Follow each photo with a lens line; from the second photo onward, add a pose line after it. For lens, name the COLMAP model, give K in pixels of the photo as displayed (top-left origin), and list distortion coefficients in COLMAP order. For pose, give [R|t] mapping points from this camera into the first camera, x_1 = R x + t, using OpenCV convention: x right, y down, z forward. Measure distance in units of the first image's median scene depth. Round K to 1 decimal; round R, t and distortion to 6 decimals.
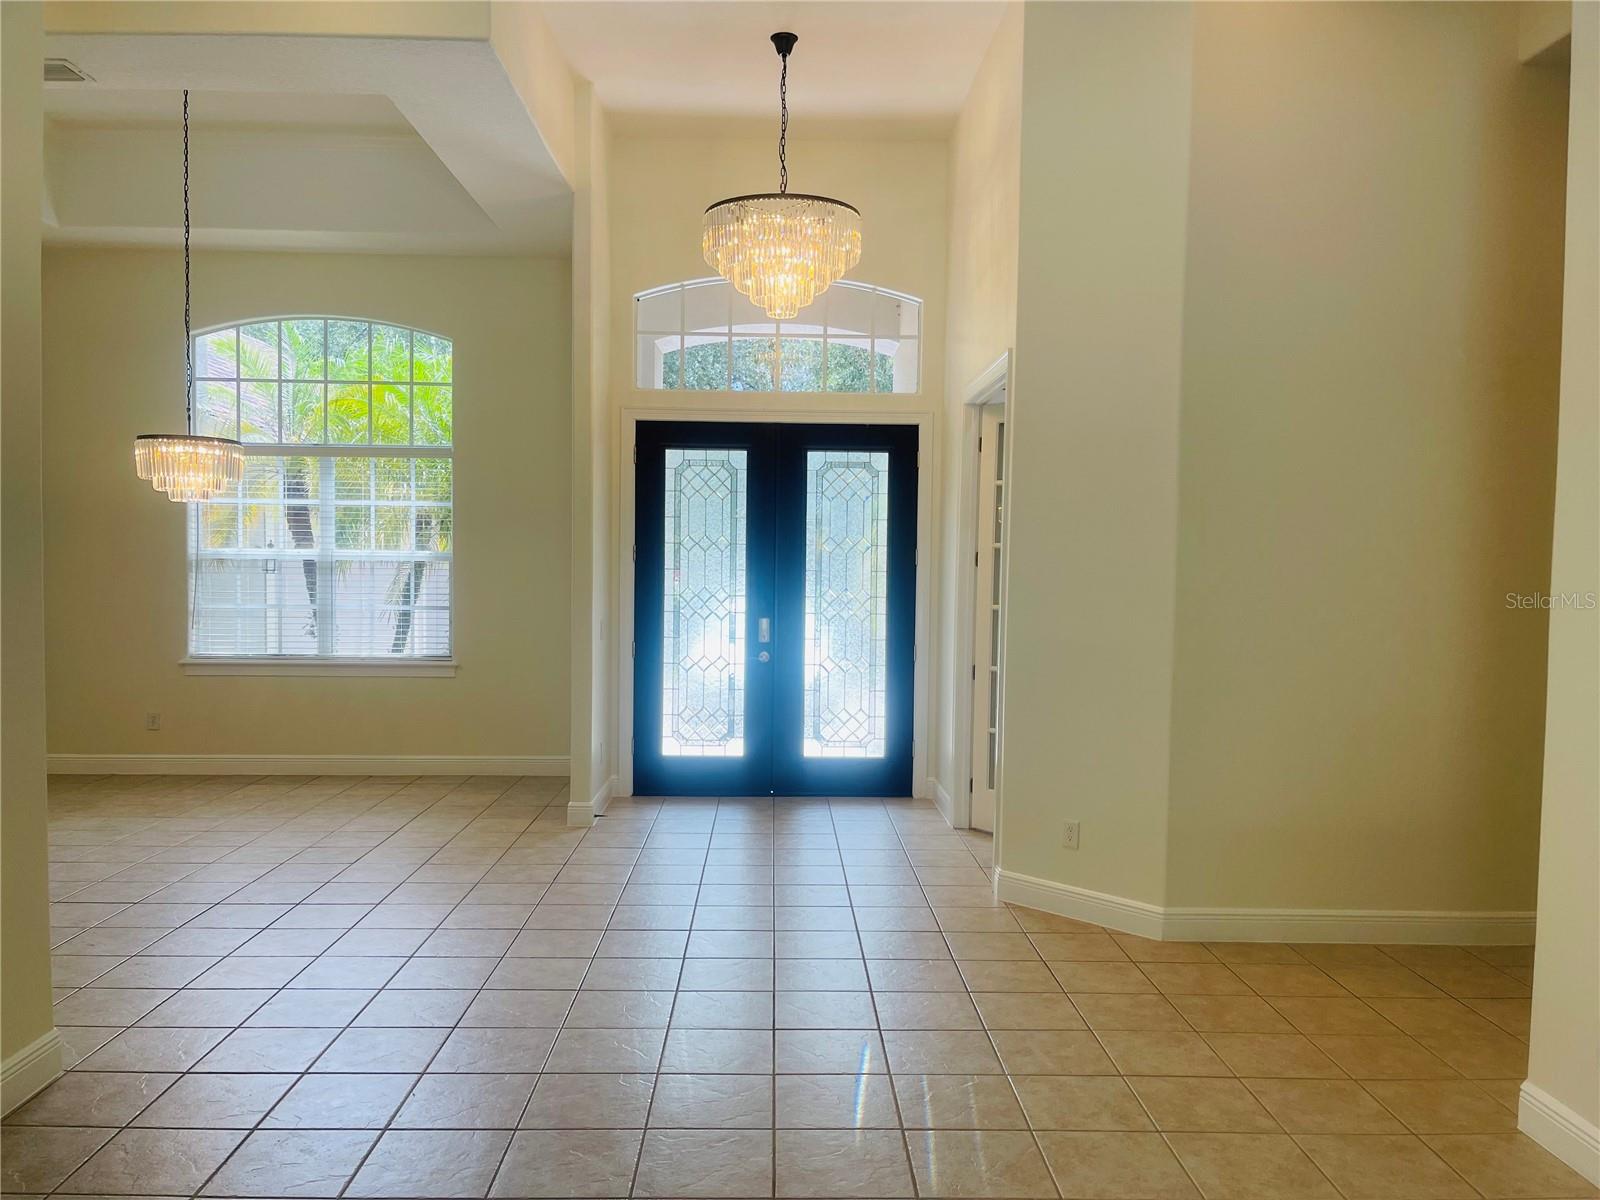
lens RADIAL K [[1207.9, 0, 801.6], [0, 1207.9, 601.9], [0, 0, 1]] dist [0.069185, -0.084270]
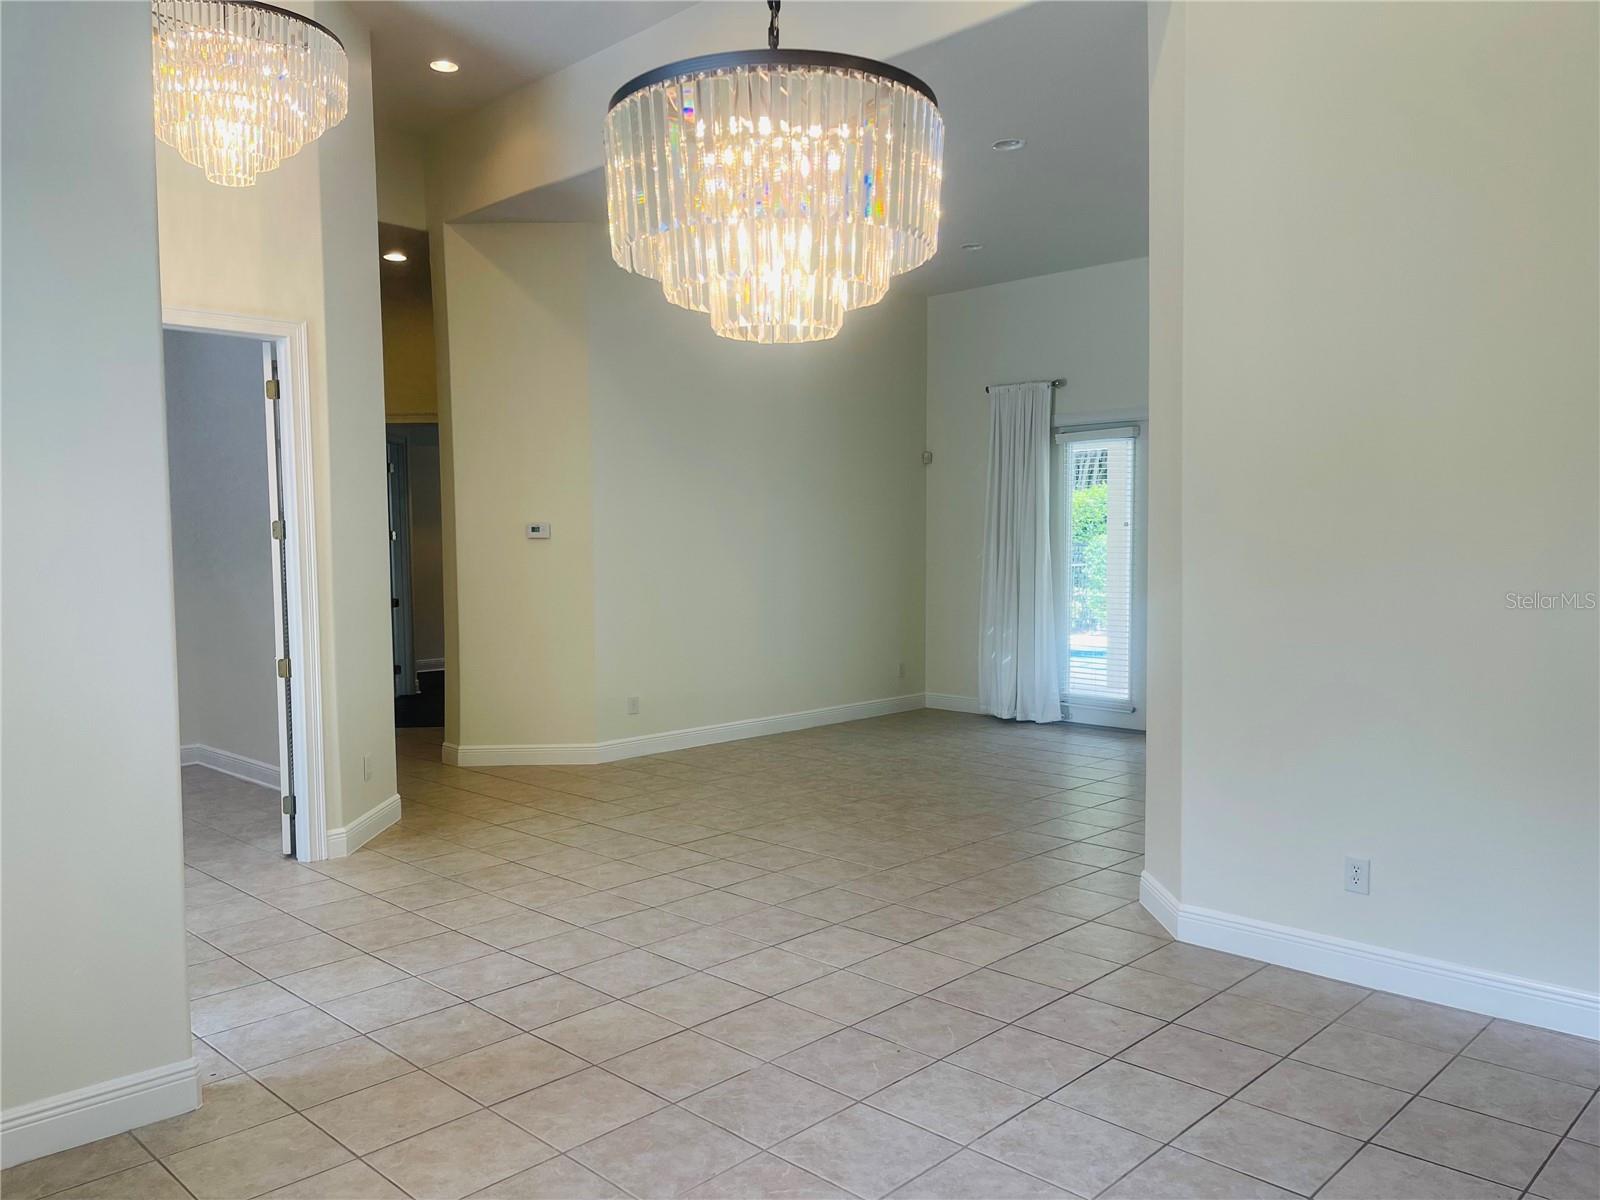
lens RADIAL K [[1207.9, 0, 799.8], [0, 1207.9, 607.1], [0, 0, 1]] dist [0.069185, -0.084270]
pose [[-0.698845, -0.043466, 0.713951, -0.989676], [0.029963, 0.995497, 0.089935, -0.058919], [-0.714645, 0.084242, -0.694396, 1.671515]]
